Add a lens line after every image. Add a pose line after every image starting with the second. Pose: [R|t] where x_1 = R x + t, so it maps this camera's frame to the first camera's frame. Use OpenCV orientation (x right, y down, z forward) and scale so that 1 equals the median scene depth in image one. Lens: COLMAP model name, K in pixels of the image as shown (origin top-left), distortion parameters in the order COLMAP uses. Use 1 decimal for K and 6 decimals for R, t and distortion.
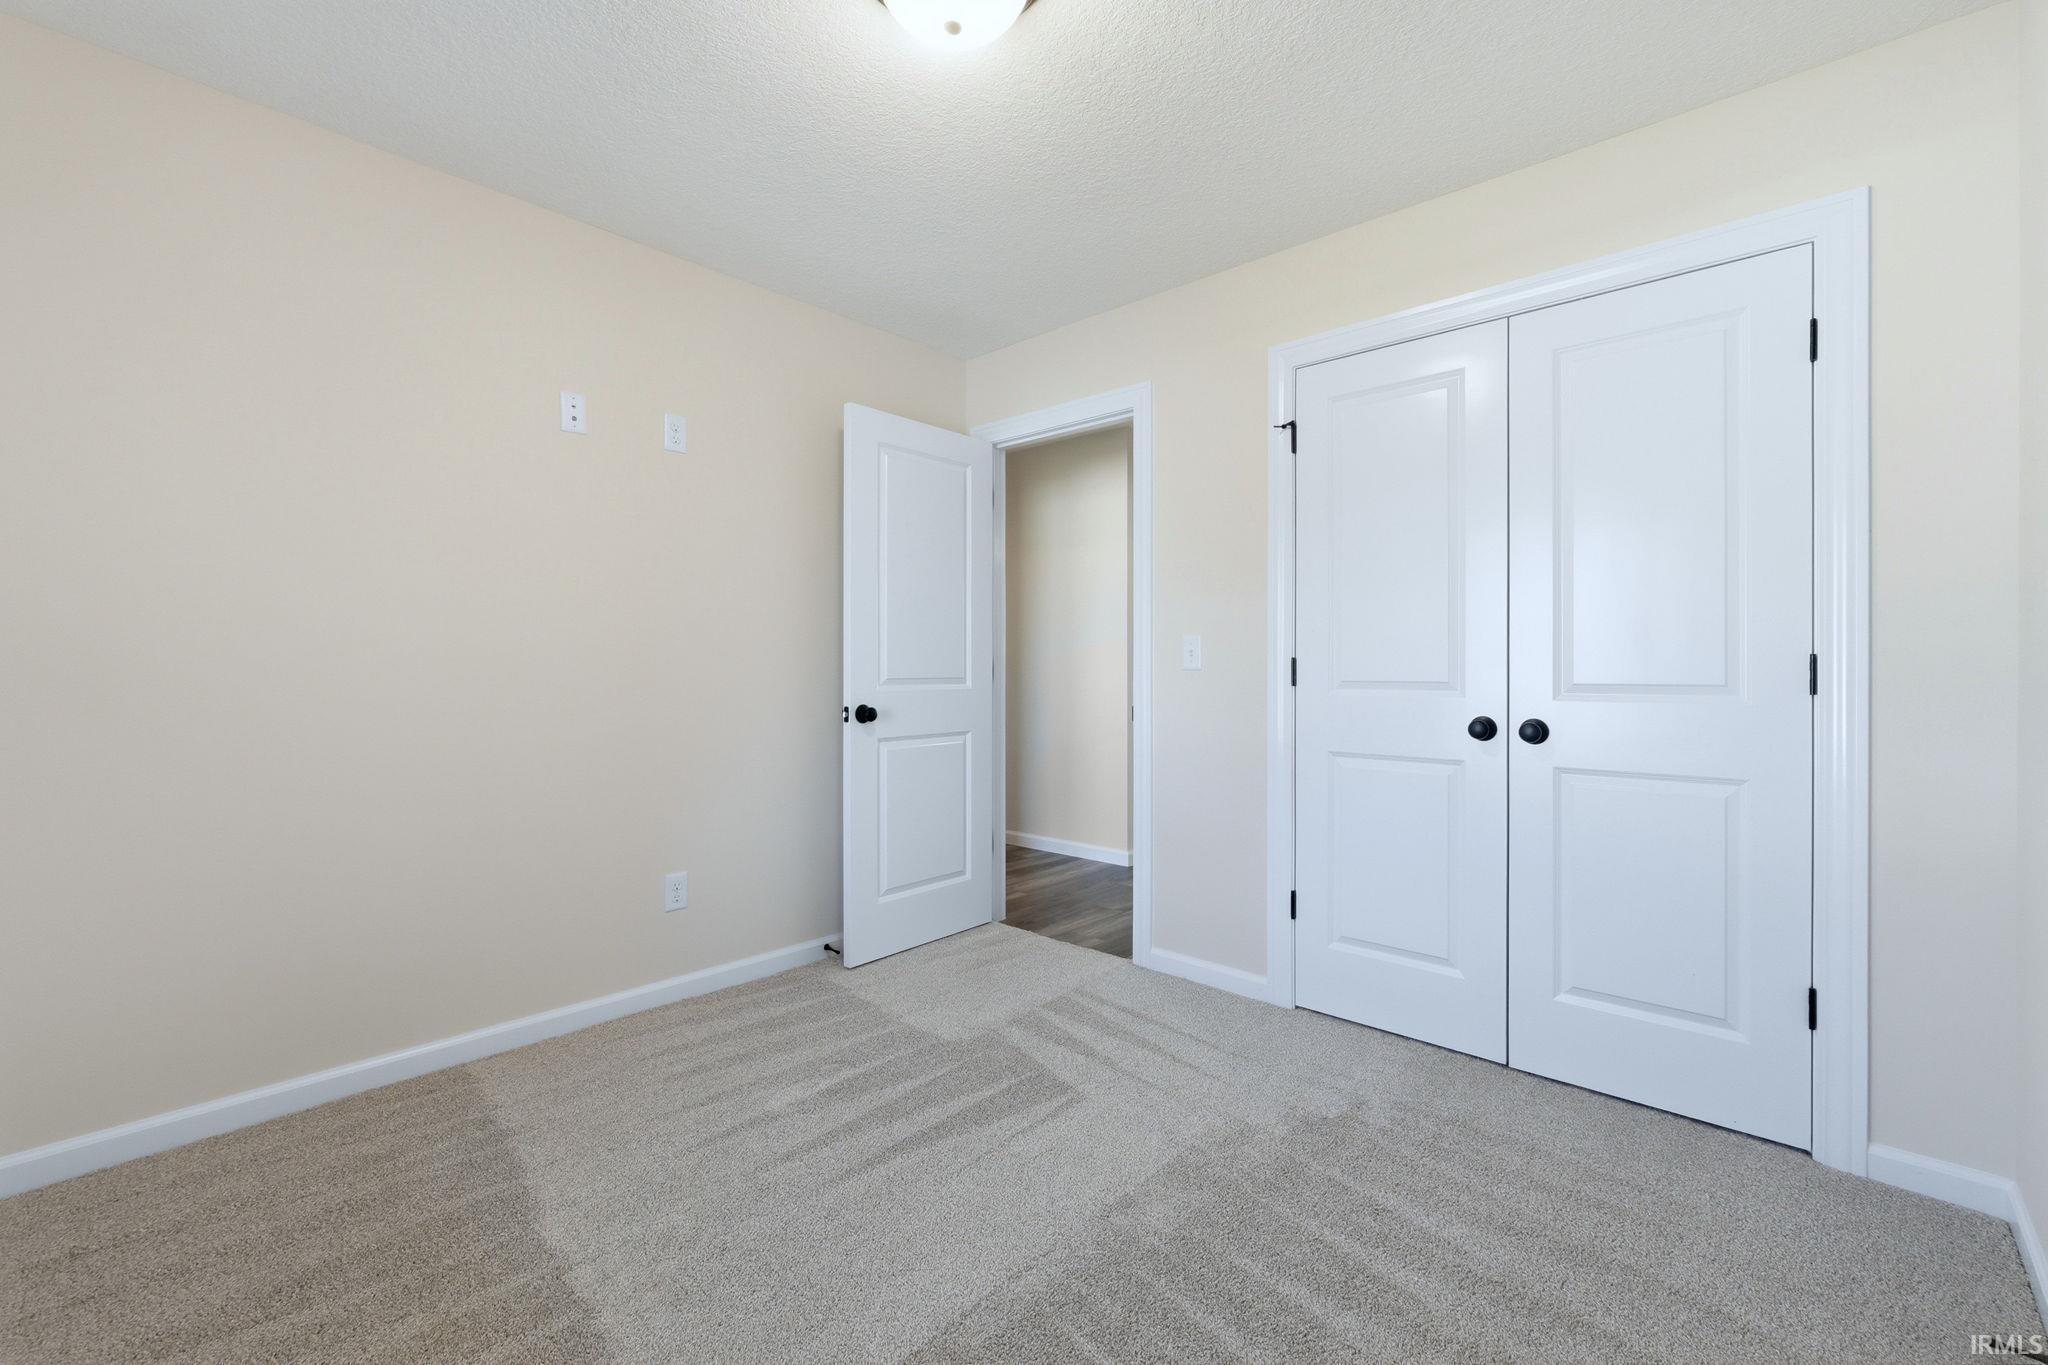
lens RADIAL K [[866.7, 0, 1022.5], [0, 866.7, 666.3], [0, 0, 1]] dist [-0.000312, -0.000001]
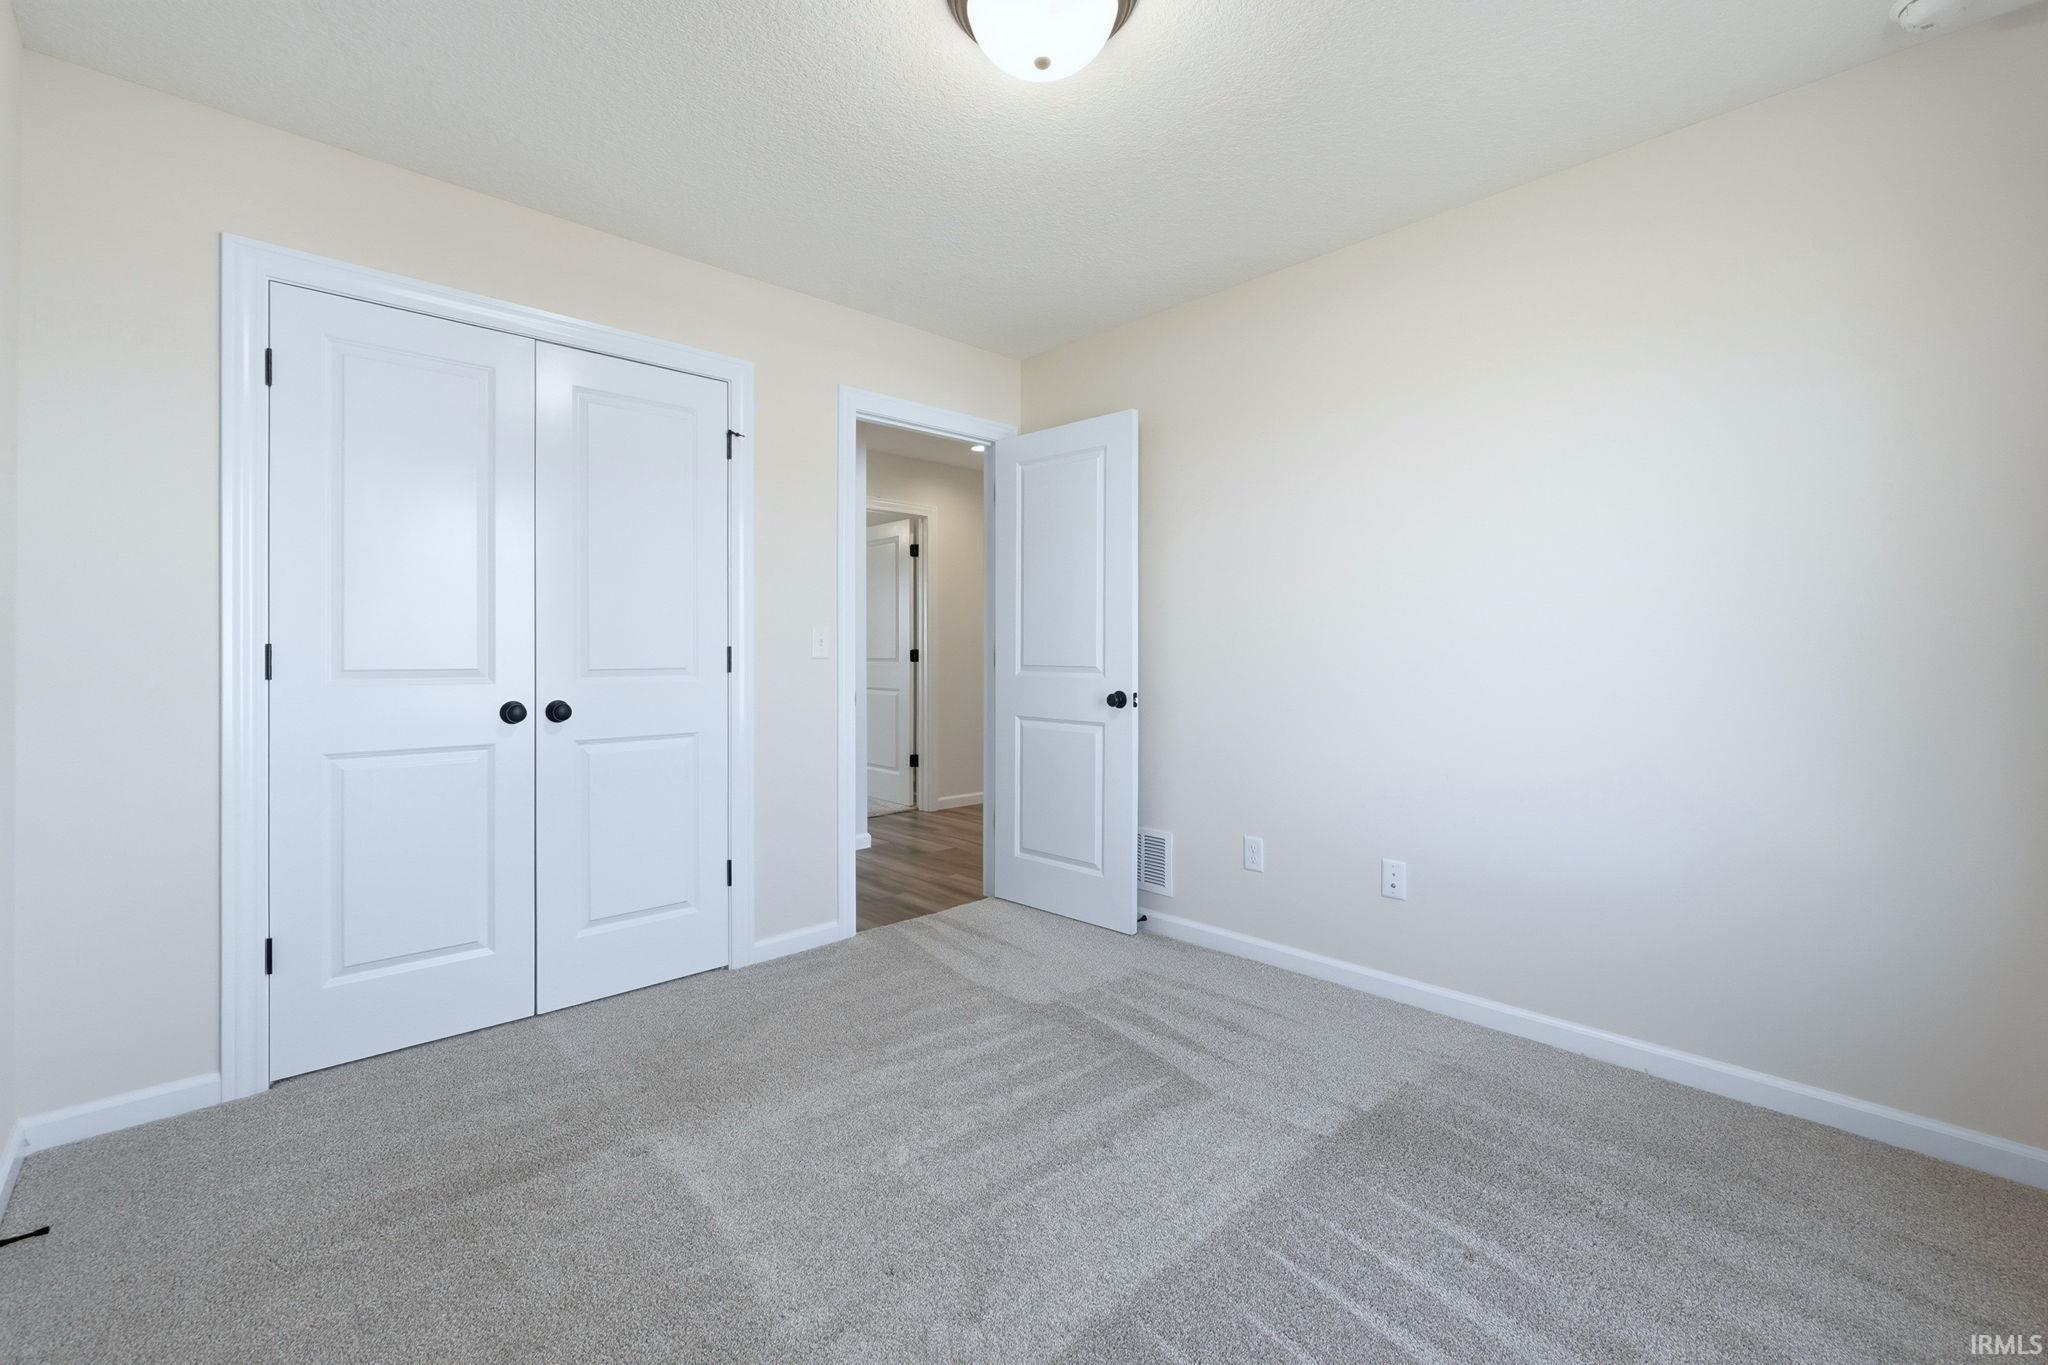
lens RADIAL K [[858.5, 0, 1020.0], [0, 858.5, 664.2], [0, 0, 1]] dist [-0.001483, -0.000180]
pose [[0.064817, -0.009983, 0.997847, -0.489741], [-0.000665, 0.999949, 0.010048, 0.001333], [-0.997897, -0.001314, 0.064807, 0.312014]]
